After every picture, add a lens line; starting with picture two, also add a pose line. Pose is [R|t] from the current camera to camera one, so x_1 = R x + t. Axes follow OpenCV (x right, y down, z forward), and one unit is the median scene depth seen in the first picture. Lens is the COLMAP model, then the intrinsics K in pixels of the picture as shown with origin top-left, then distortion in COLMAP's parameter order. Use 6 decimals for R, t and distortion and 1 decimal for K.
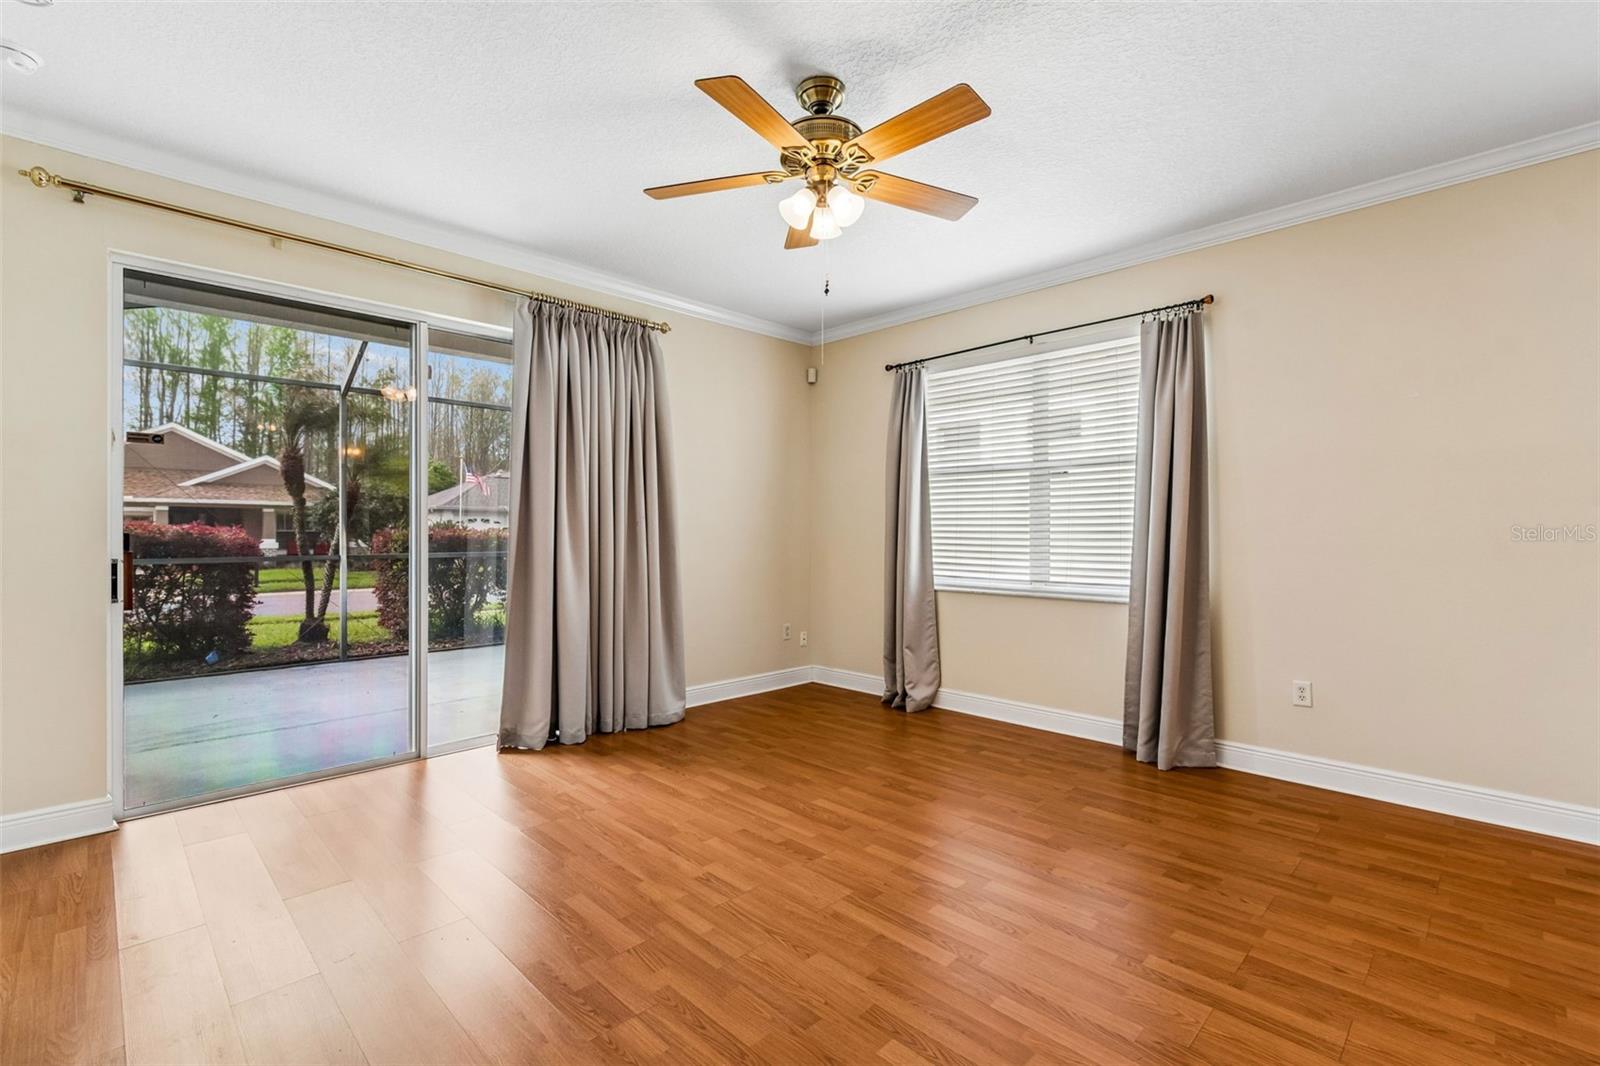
lens RADIAL K [[716.0, 0, 802.7], [0, 716.0, 530.2], [0, 0, 1]] dist [0.001489, 0.000079]
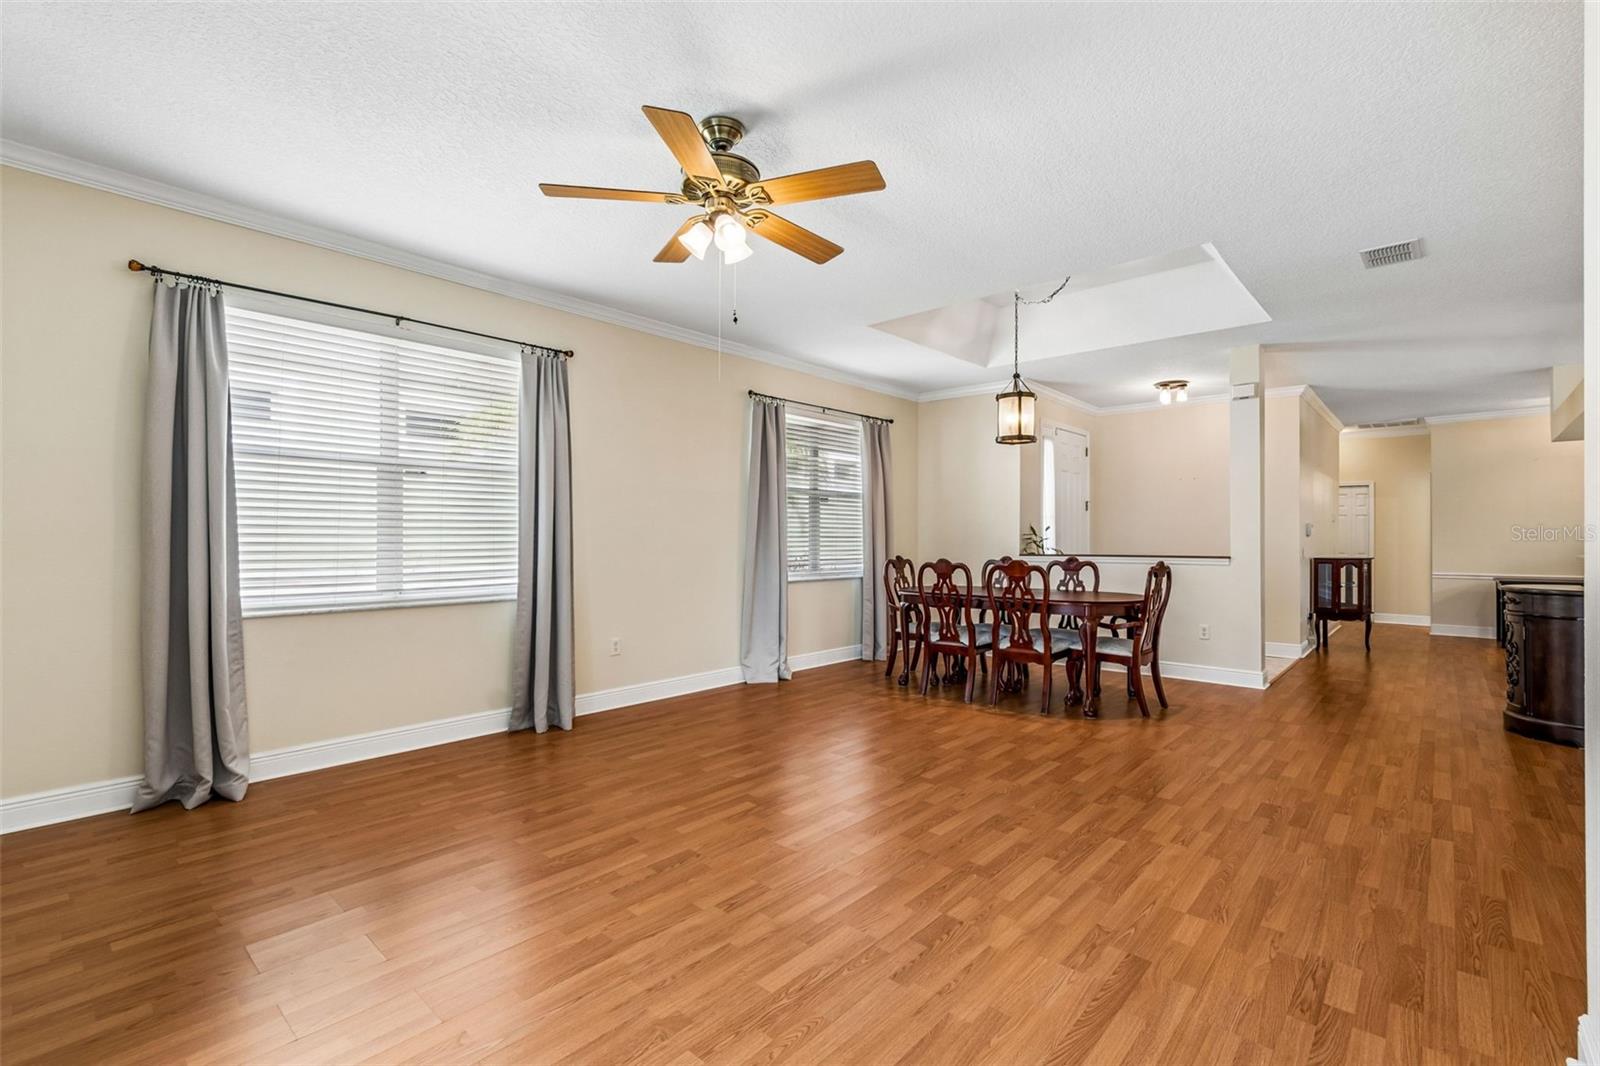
lens RADIAL K [[711.8, 0, 821.1], [0, 711.8, 531.6], [0, 0, 1]] dist [-0.002192, -0.000383]
pose [[-0.067299, 0.004485, 0.997723, -0.644317], [-0.003974, 0.999981, -0.004764, -0.000328], [-0.997725, -0.004286, -0.067280, 0.564756]]
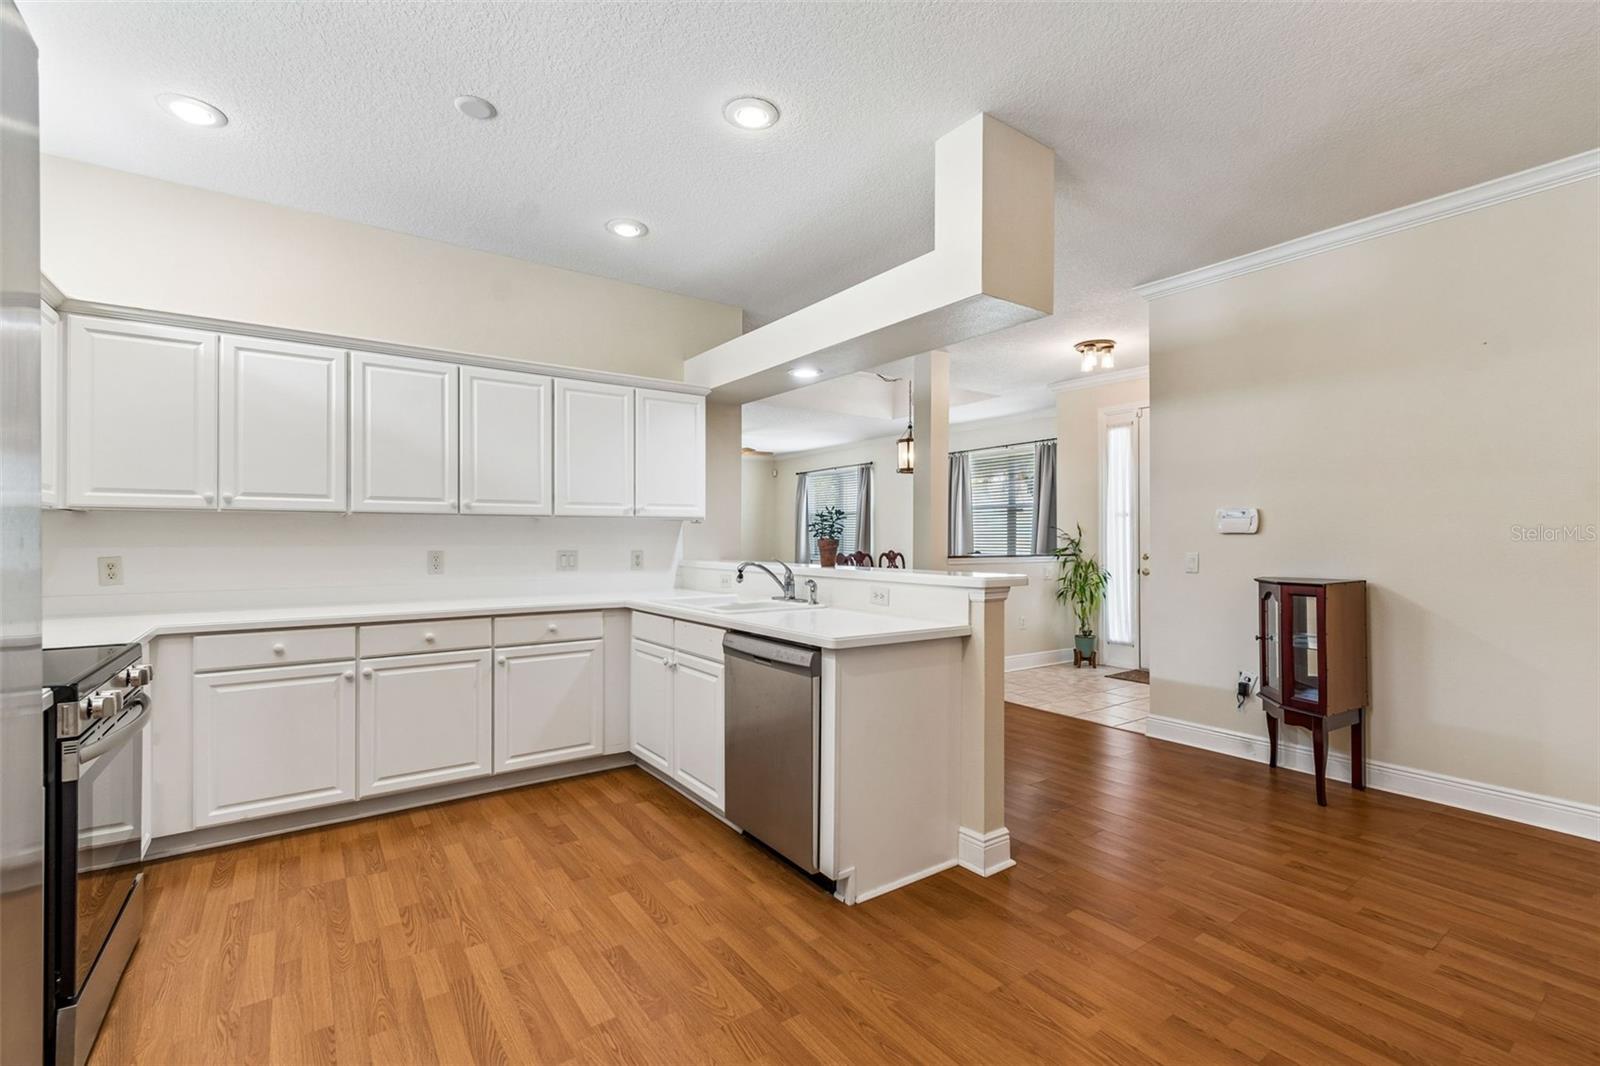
lens RADIAL K [[711.8, 0, 821.1], [0, 711.8, 531.6], [0, 0, 1]] dist [-0.002192, -0.000383]
pose [[0.989780, -0.004504, -0.142533, 0.700621], [0.003459, 0.999965, -0.007578, 0.000868], [0.142562, 0.007008, 0.989761, -1.863910]]
